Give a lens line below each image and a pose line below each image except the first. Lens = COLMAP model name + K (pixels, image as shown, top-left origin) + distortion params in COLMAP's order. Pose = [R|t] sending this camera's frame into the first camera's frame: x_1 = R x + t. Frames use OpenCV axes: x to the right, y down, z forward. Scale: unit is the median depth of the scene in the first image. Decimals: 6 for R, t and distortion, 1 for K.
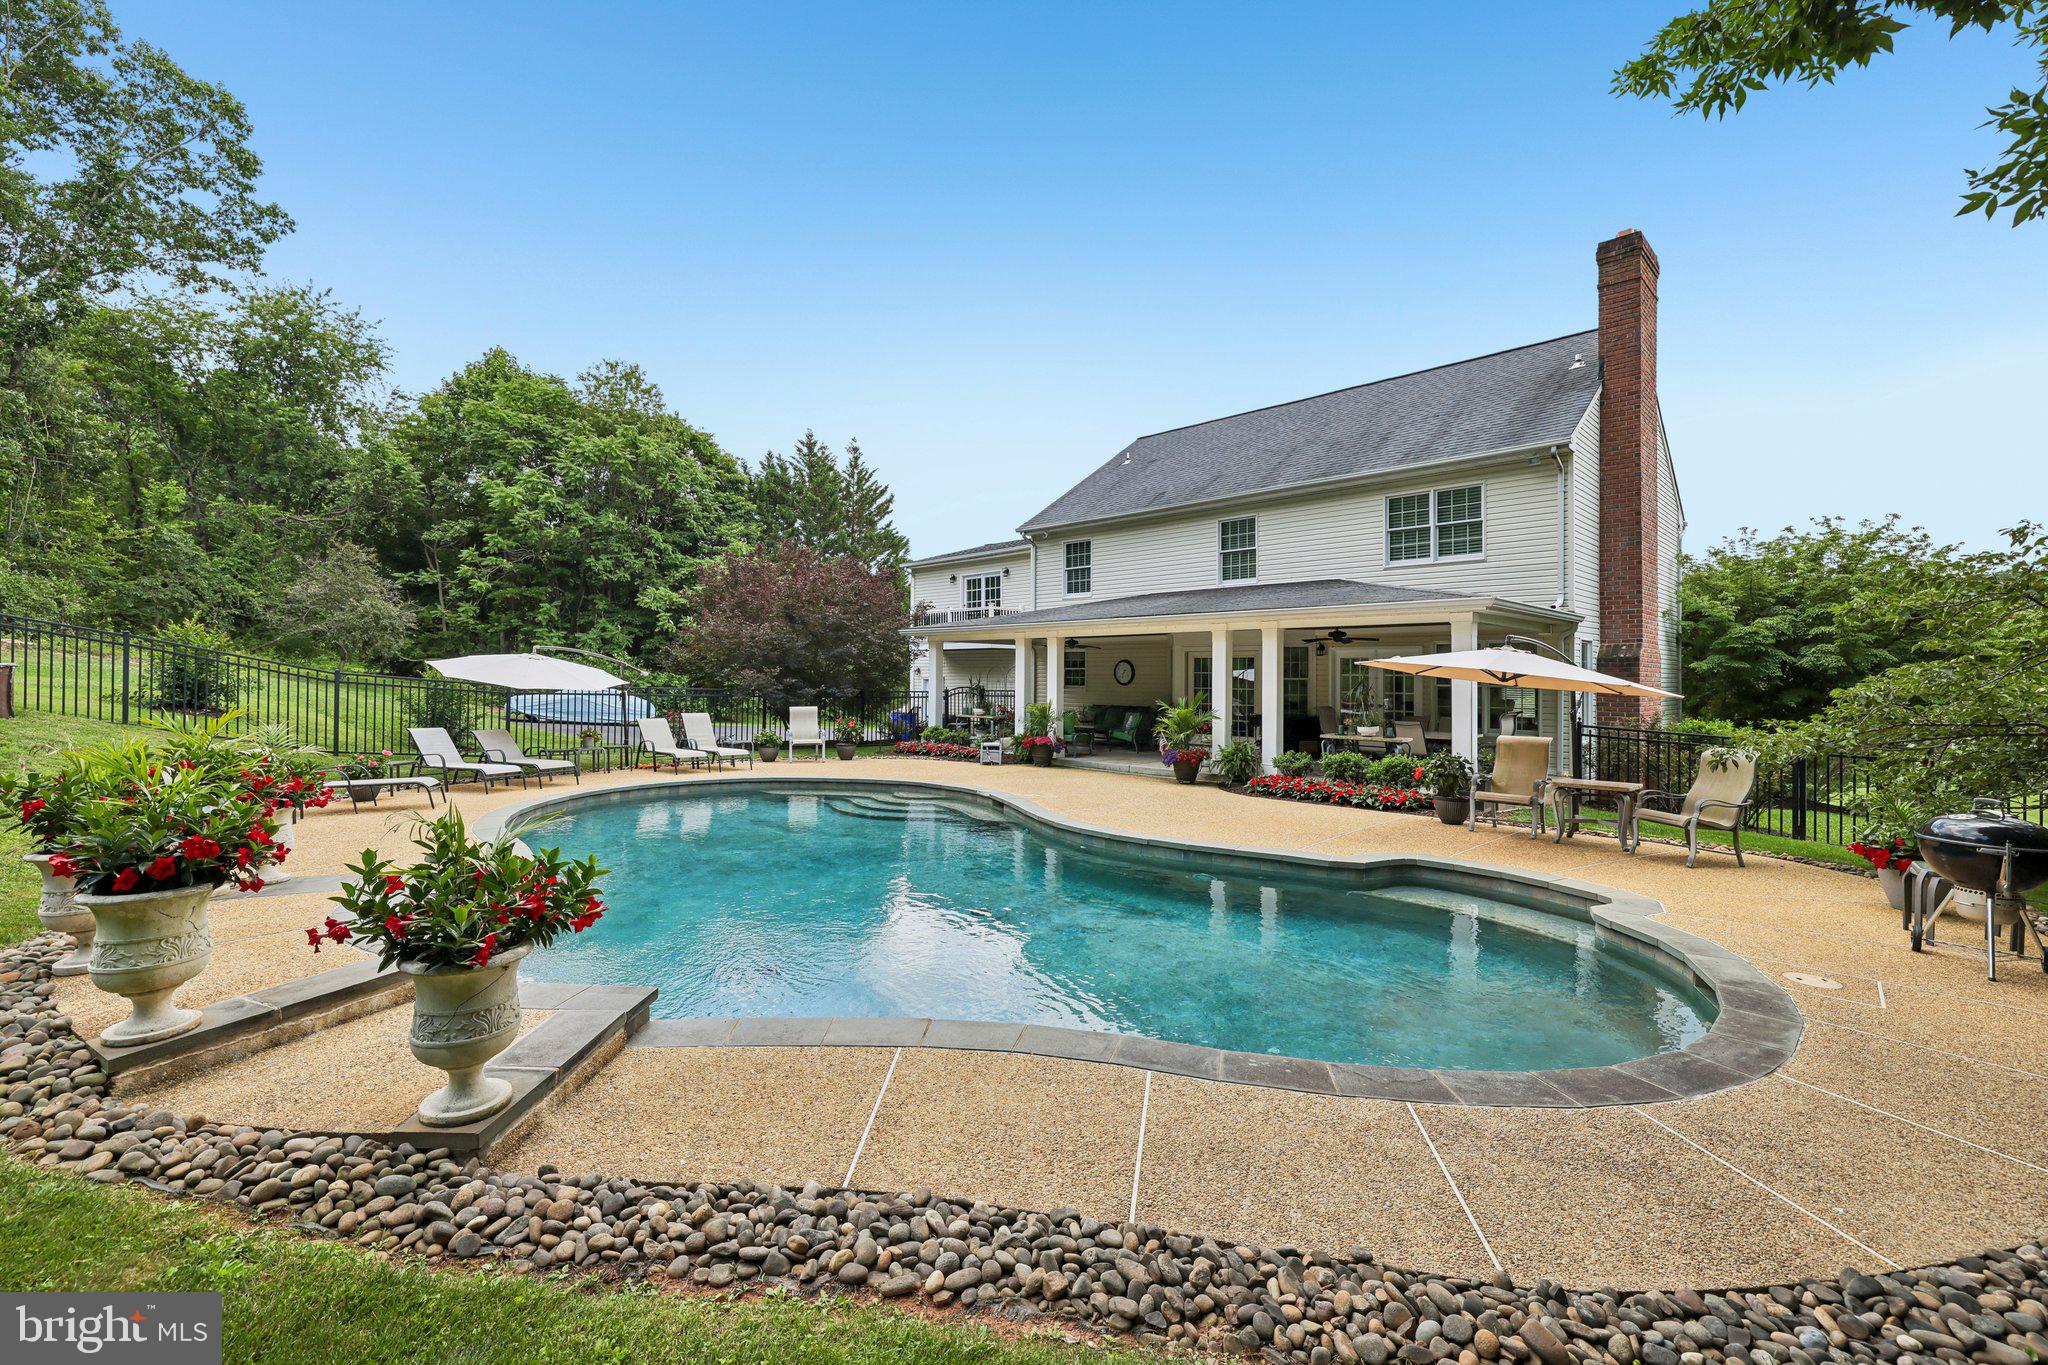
lens RADIAL K [[864.8, 0, 1016.2], [0, 864.8, 672.9], [0, 0, 1]] dist [-0.001065, 0.000497]
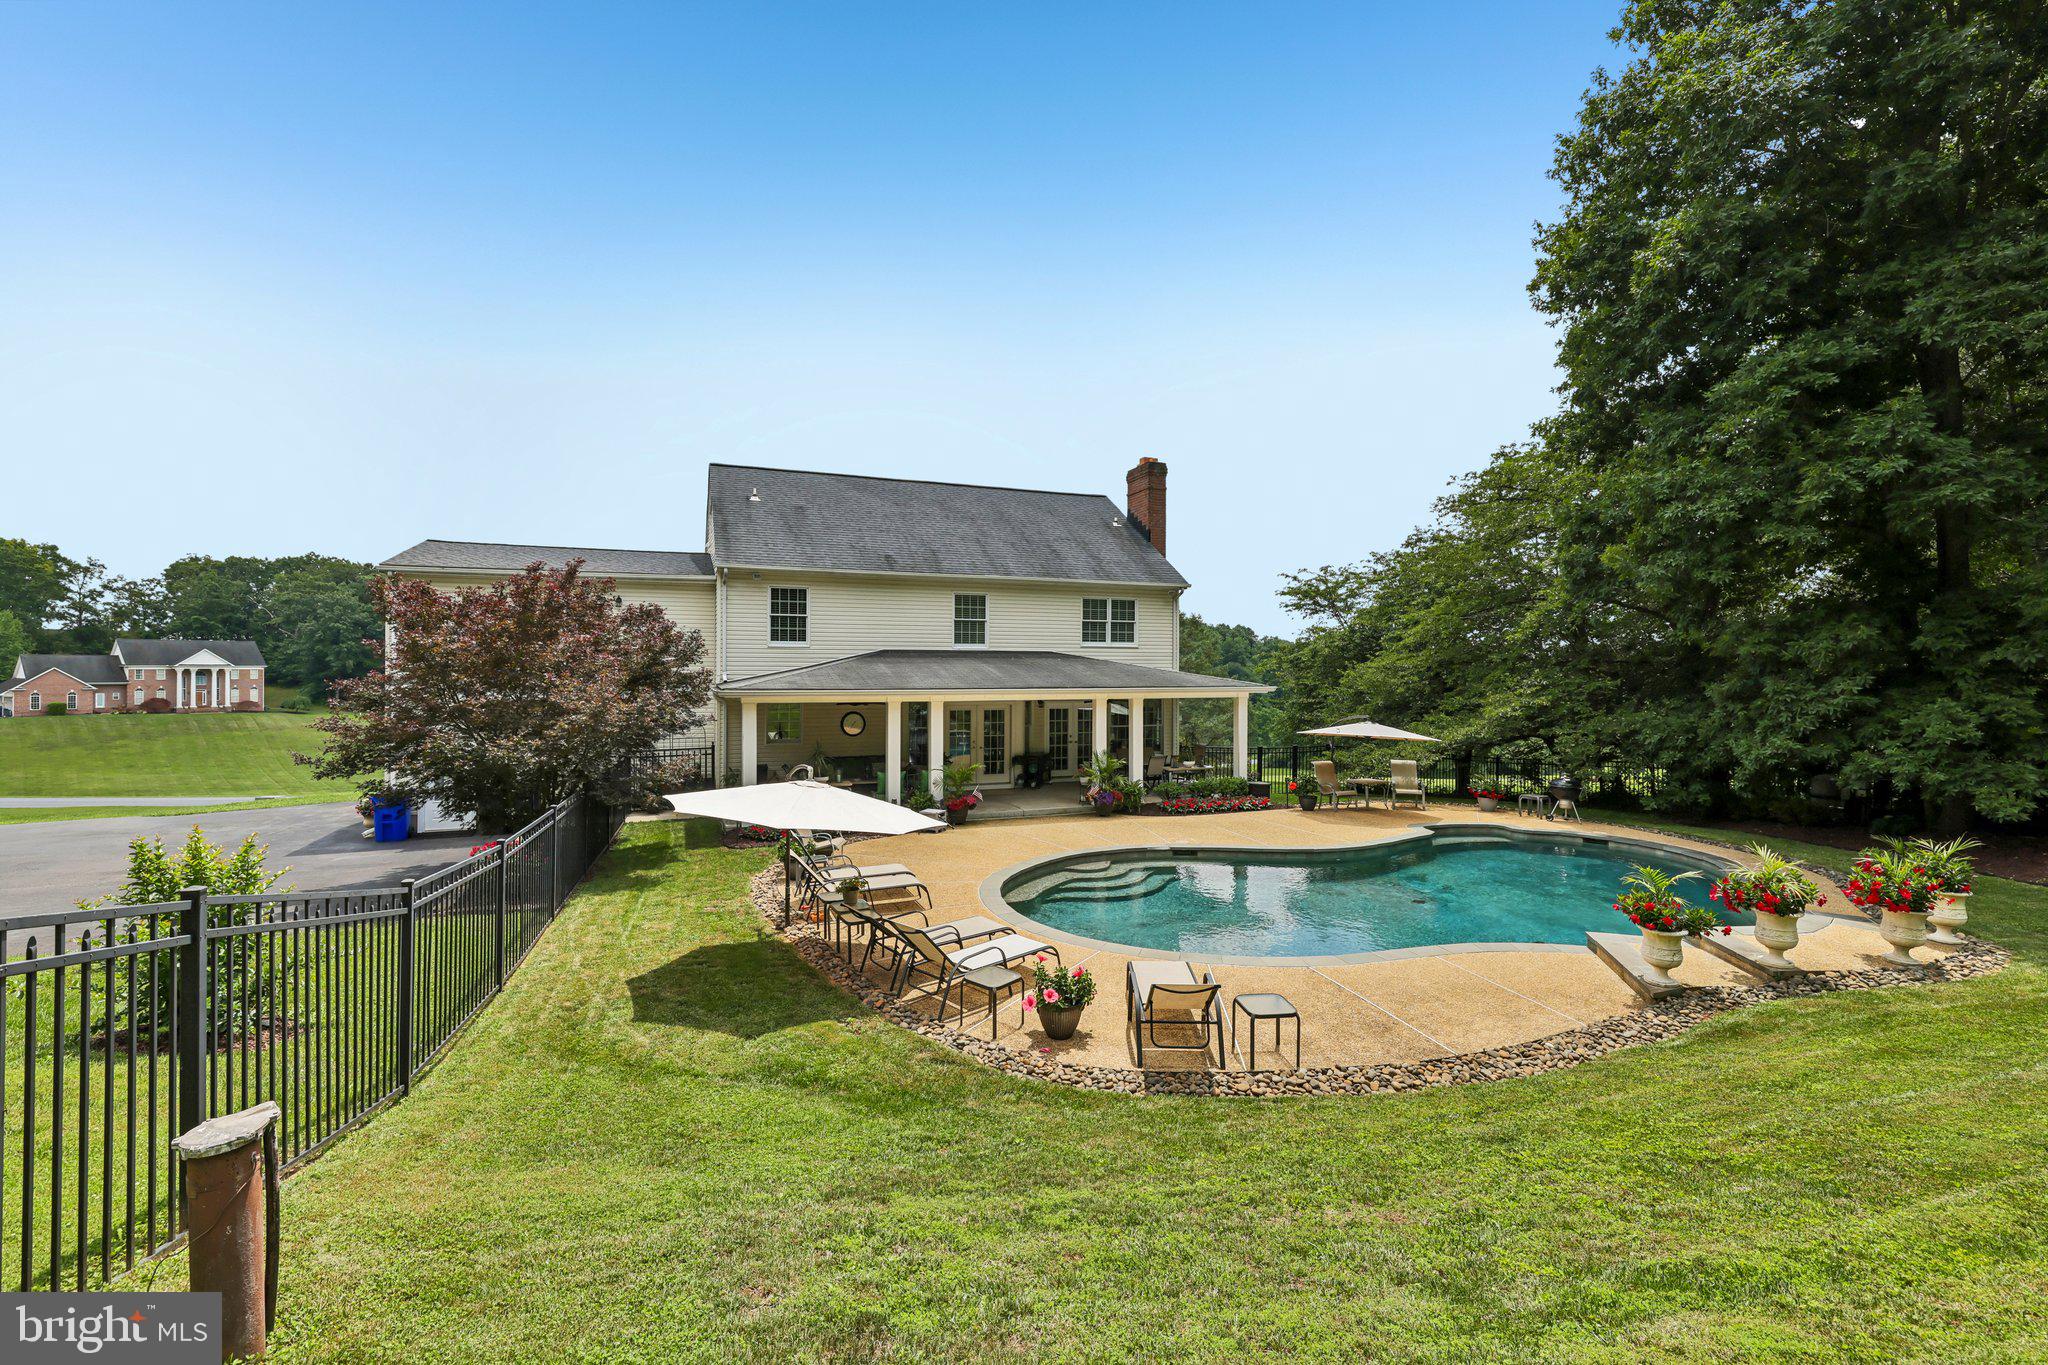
lens RADIAL K [[864.8, 0, 1016.2], [0, 864.8, 672.9], [0, 0, 1]] dist [-0.001065, 0.000497]
pose [[0.398863, -0.006572, 0.916987, -0.974967], [-0.002647, 0.999962, 0.008318, -0.092420], [-0.917007, -0.005745, 0.398830, 0.544319]]
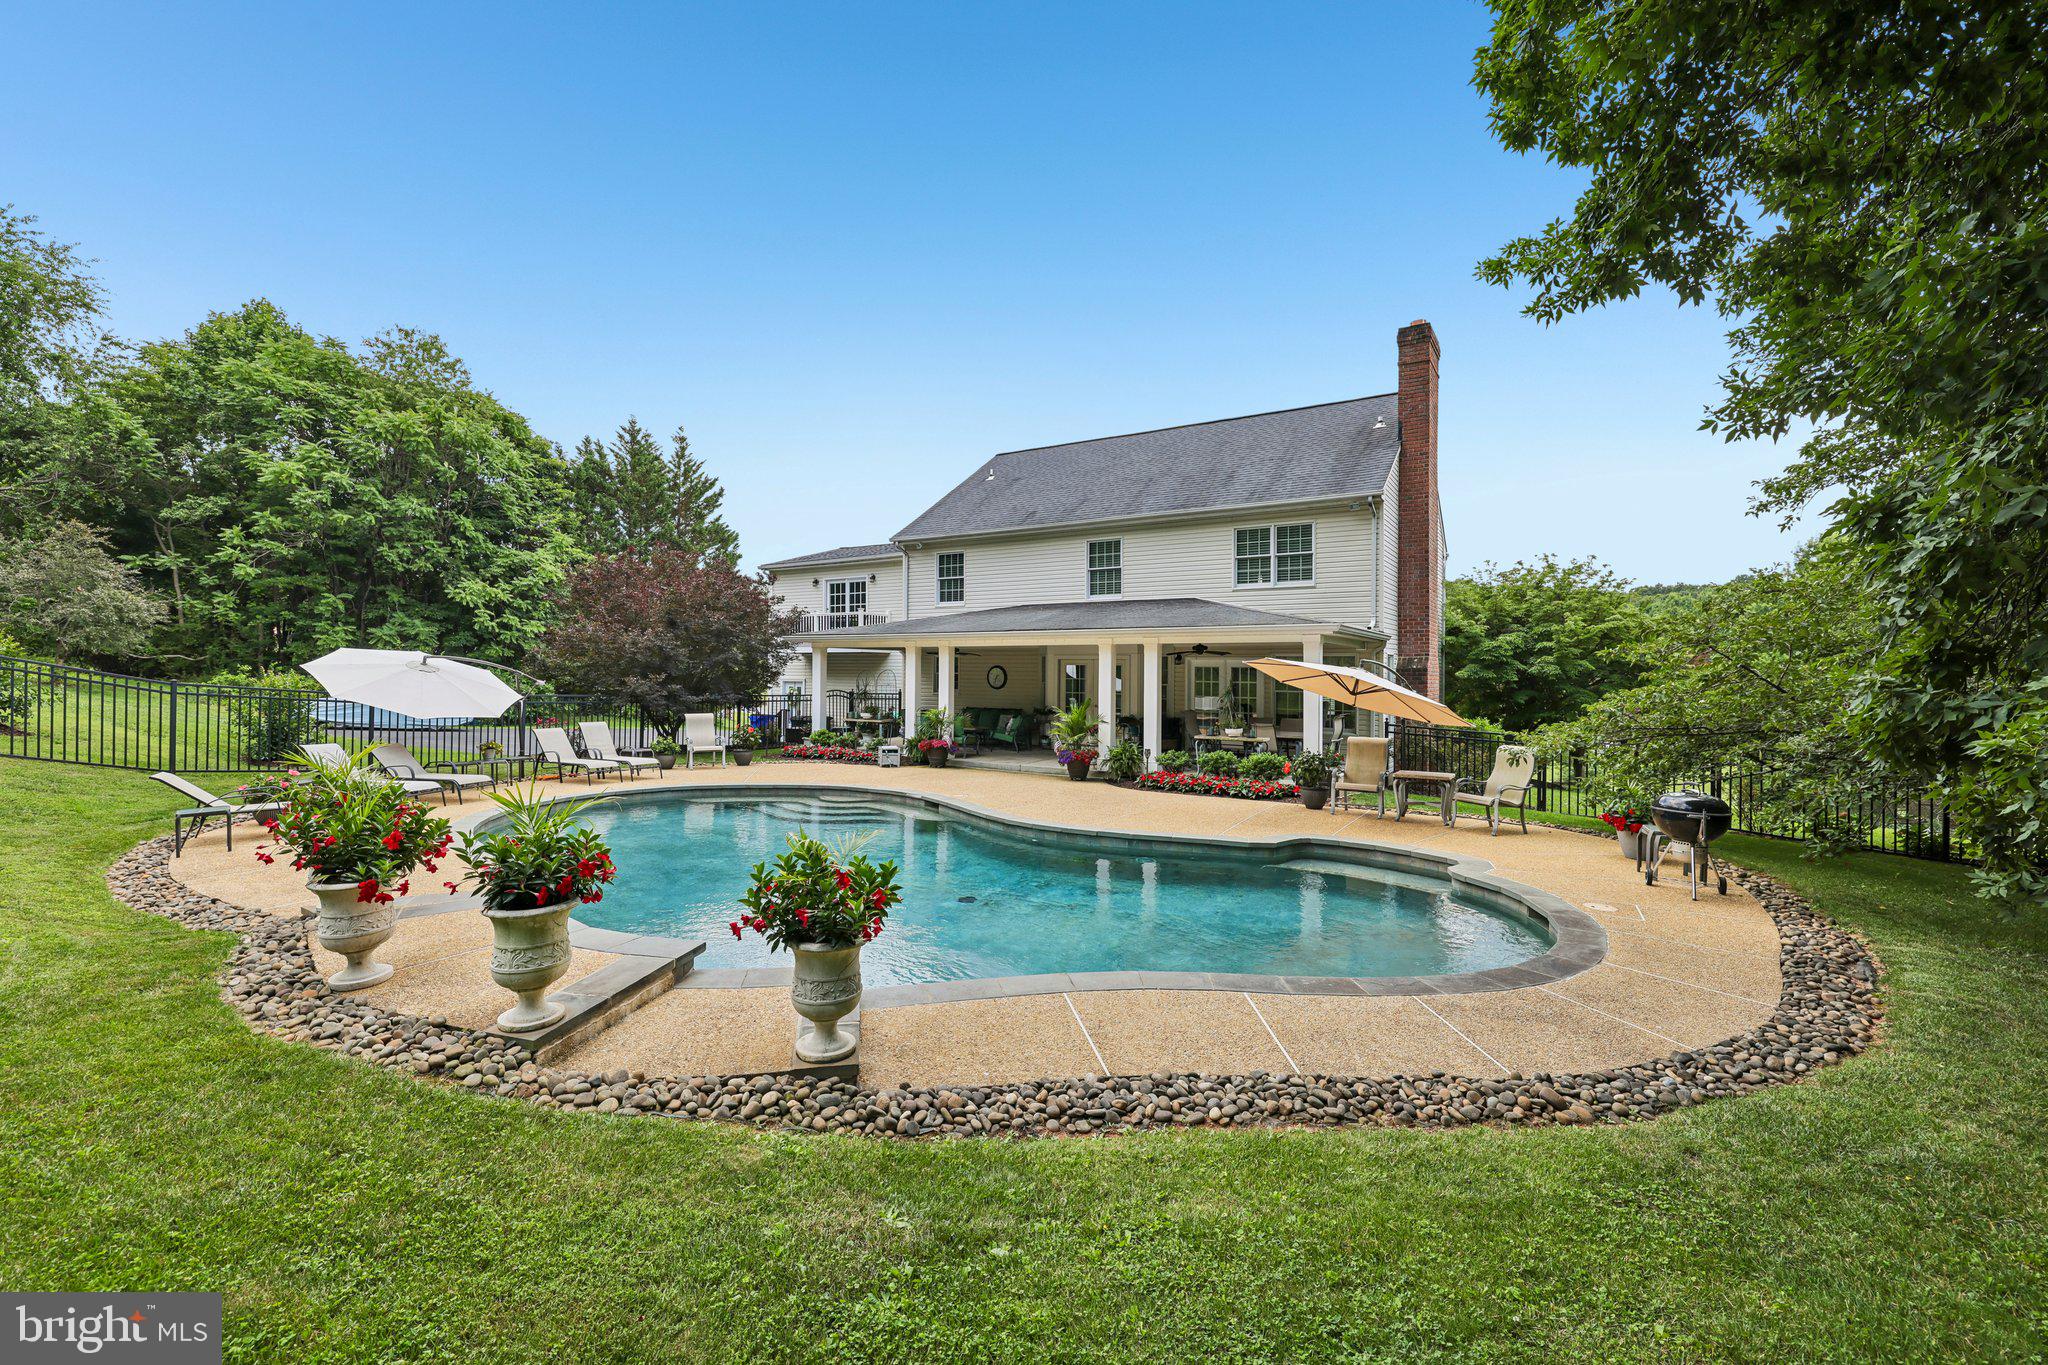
lens RADIAL K [[864.8, 0, 1016.2], [0, 864.8, 672.9], [0, 0, 1]] dist [-0.001065, 0.000497]
pose [[0.974547, 0.000432, 0.224183, -0.122752], [-0.002052, 0.999973, 0.006993, -0.017867], [-0.224174, -0.007275, 0.974522, -0.070369]]
